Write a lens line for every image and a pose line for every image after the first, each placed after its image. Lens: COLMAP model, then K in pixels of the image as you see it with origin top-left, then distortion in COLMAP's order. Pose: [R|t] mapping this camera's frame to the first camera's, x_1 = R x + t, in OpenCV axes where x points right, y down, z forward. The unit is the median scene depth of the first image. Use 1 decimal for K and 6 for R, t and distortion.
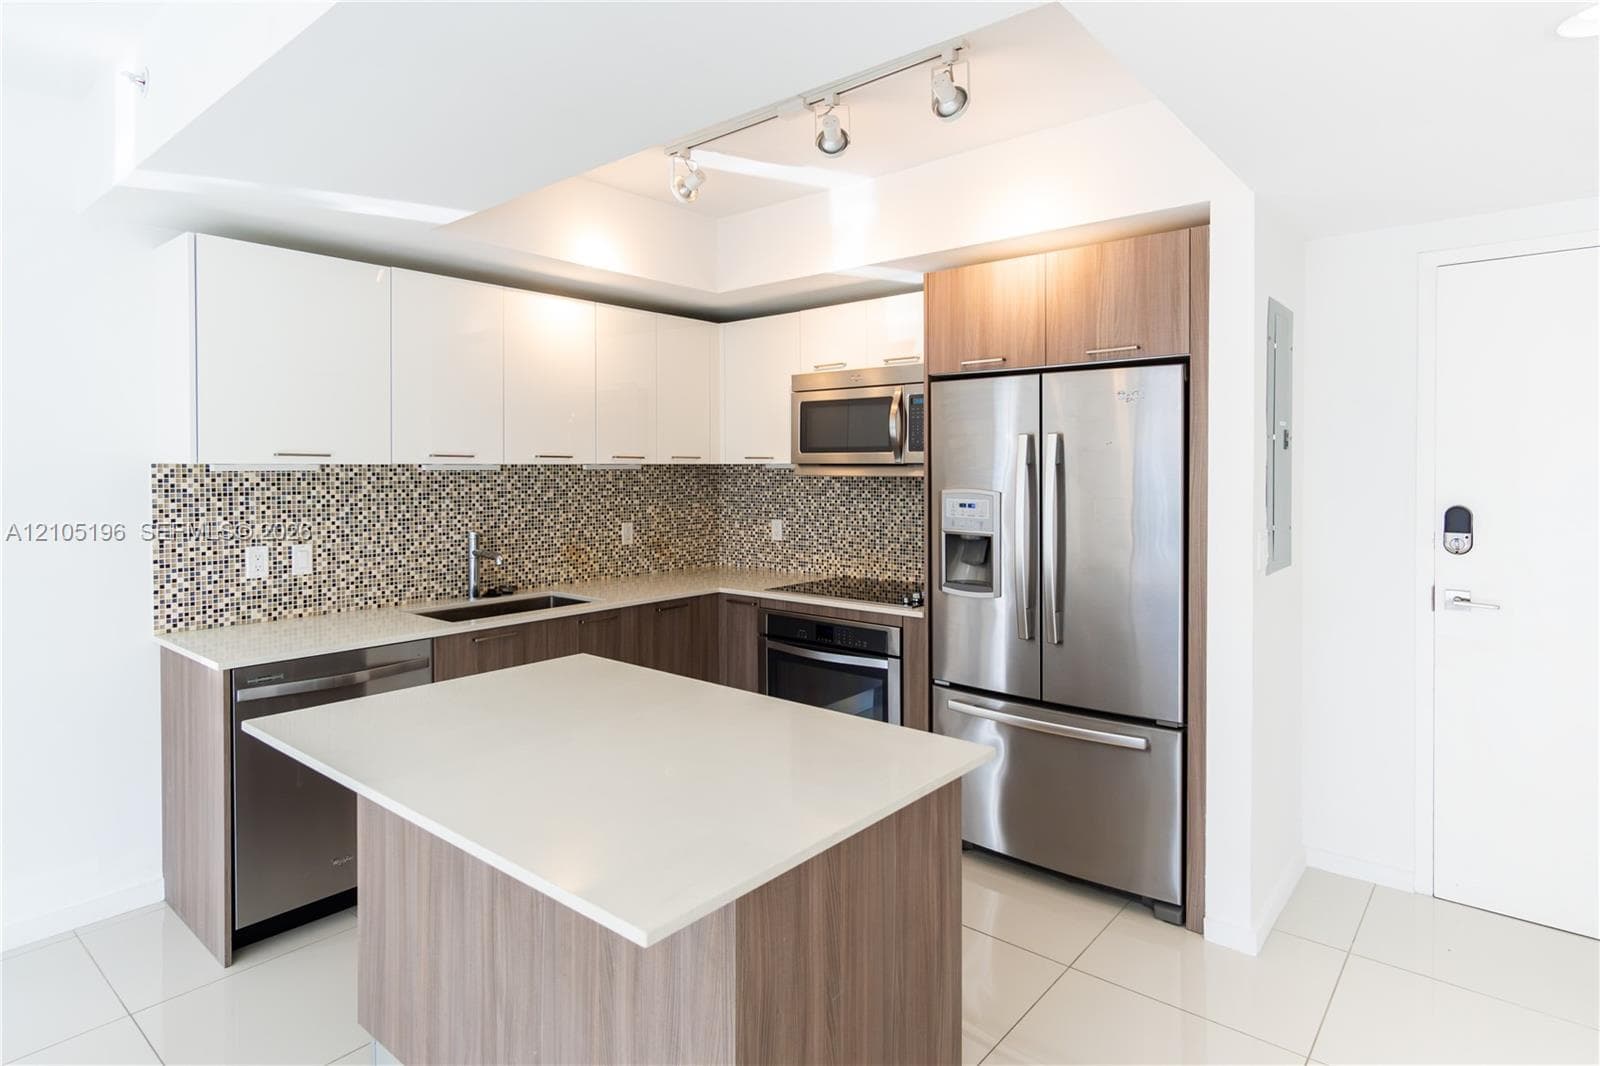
lens RADIAL K [[883.0, 0, 788.3], [0, 883.0, 478.1], [0, 0, 1]] dist [0.002171, 0.002362]
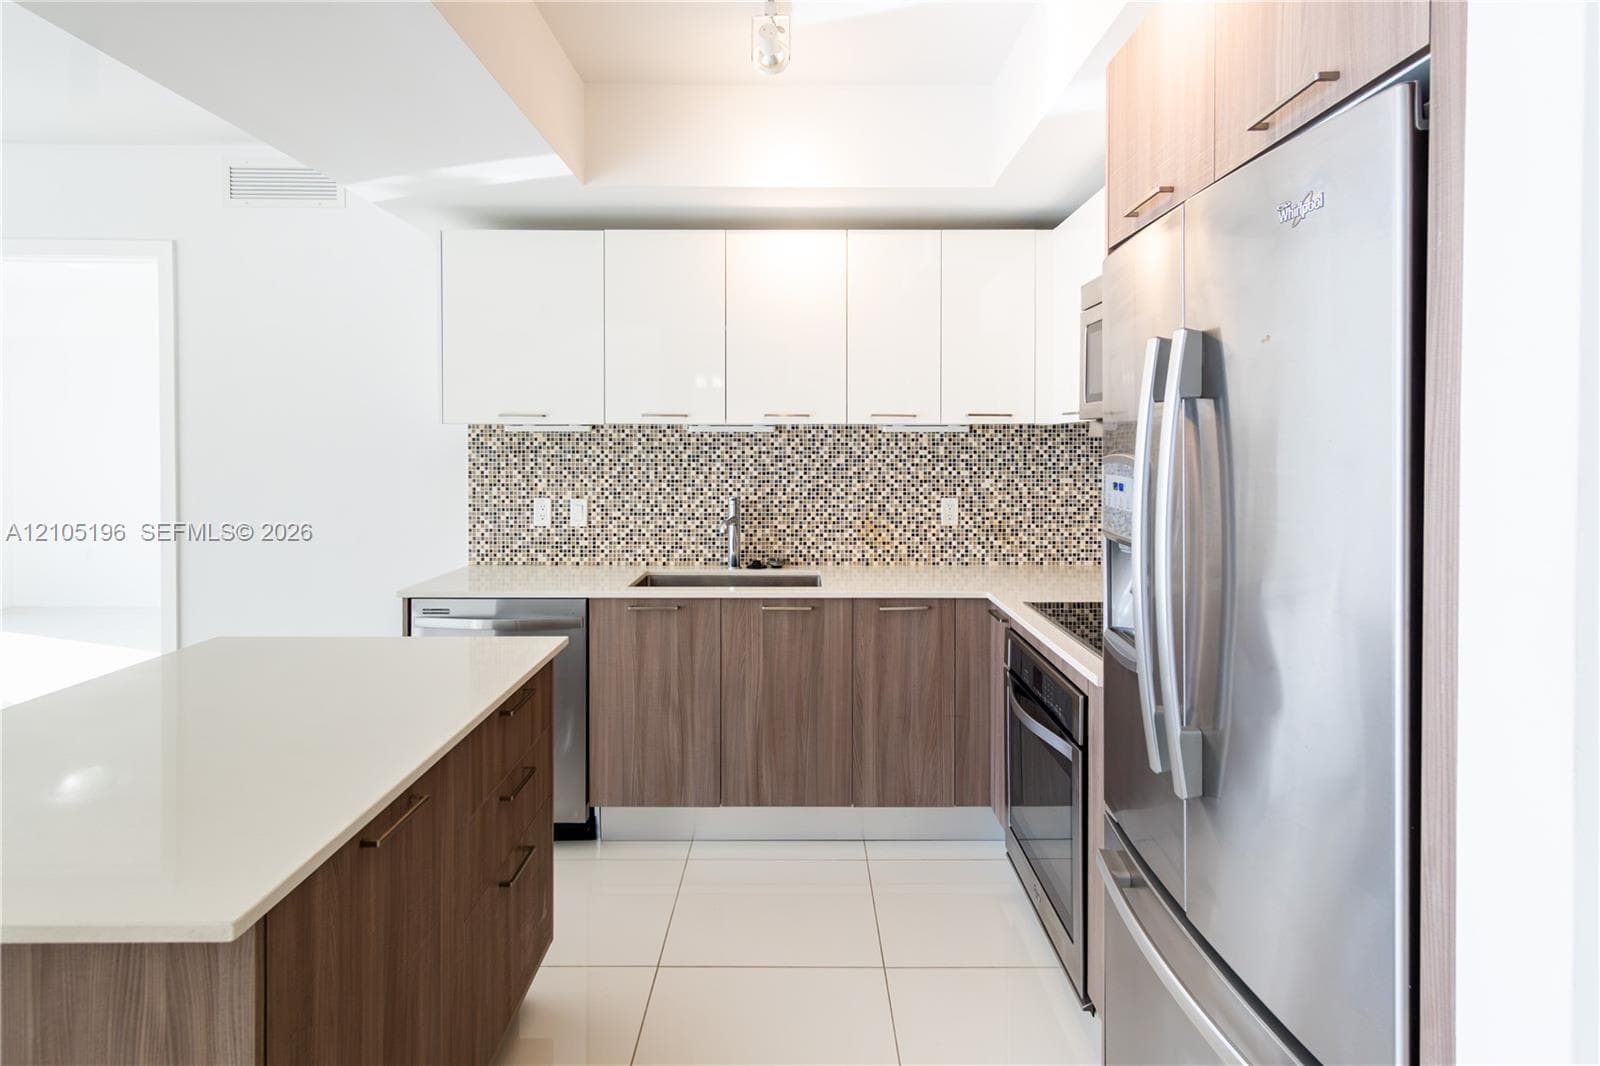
lens RADIAL K [[883.0, 0, 795.8], [0, 883.0, 448.8], [0, 0, 1]] dist [0.002171, 0.002362]
pose [[0.643051, 0.006097, -0.765799, 0.400116], [-0.012815, 0.999914, -0.002800, 0.010900], [0.765716, 0.011614, 0.643073, 0.434961]]
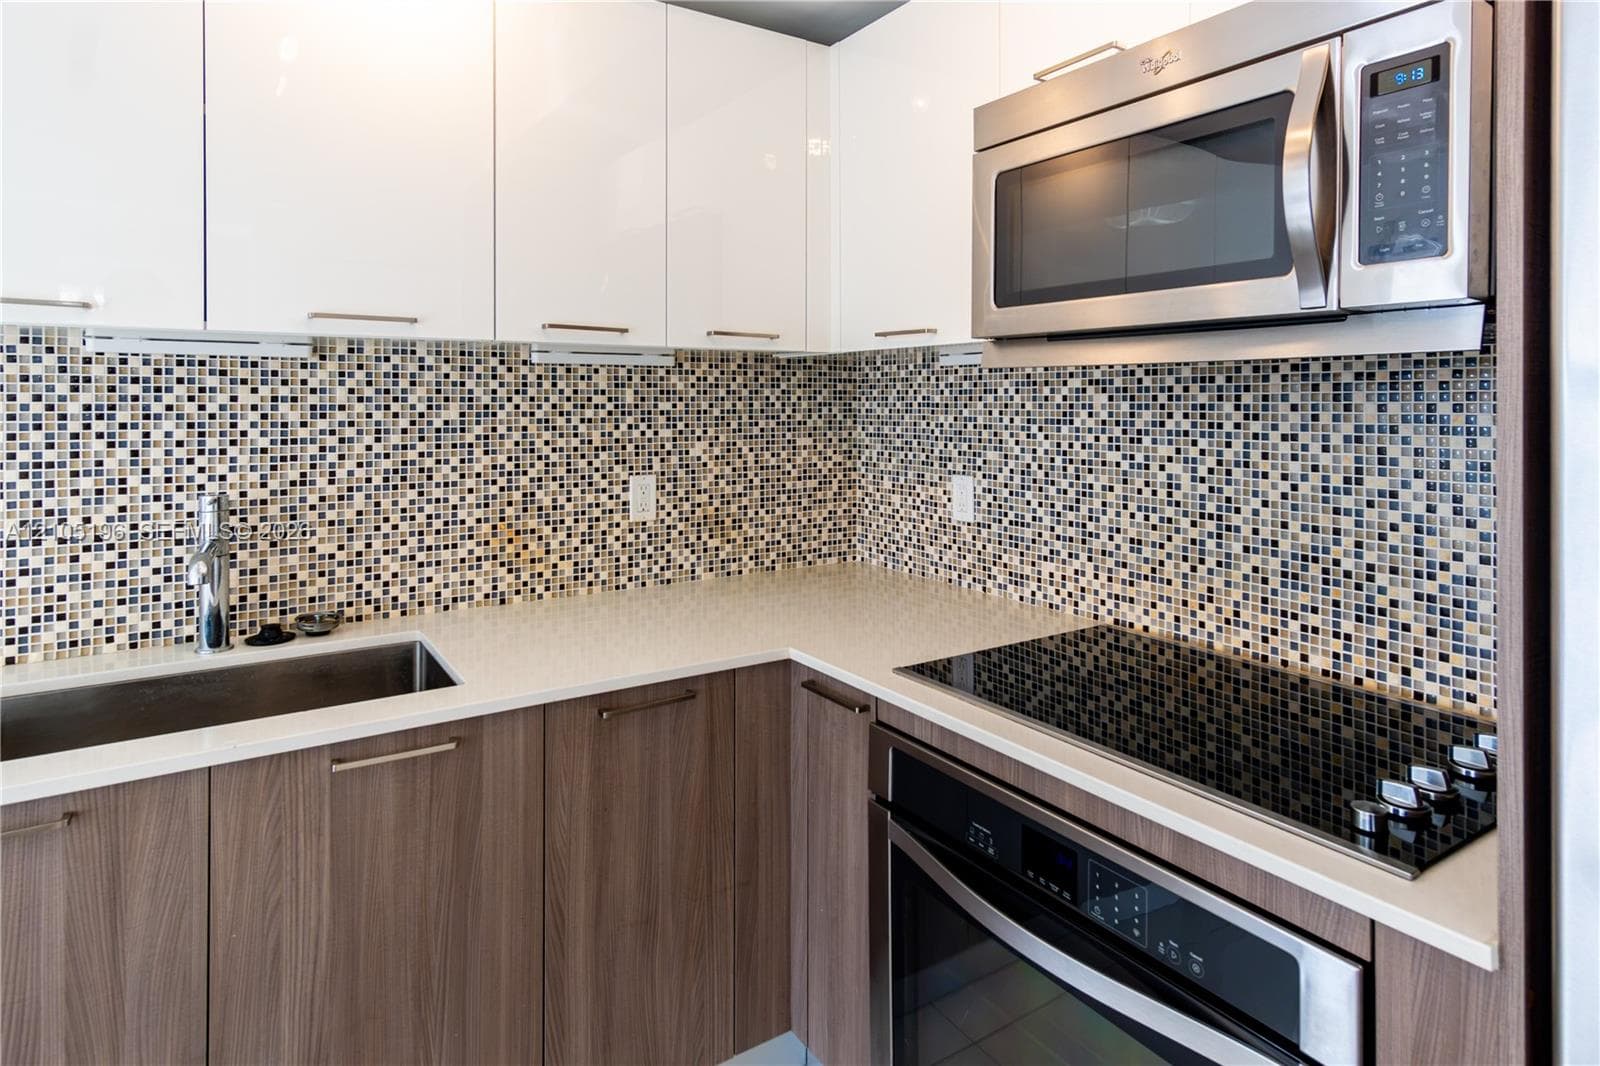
lens RADIAL K [[883.0, 0, 799.2], [0, 883.0, 402.7], [0, 0, 1]] dist [0.002171, 0.002362]
pose [[0.959931, 0.004450, -0.280202, 0.041383], [-0.007653, 0.999917, -0.010338, 0.017235], [0.280133, 0.012068, 0.959885, 0.649668]]
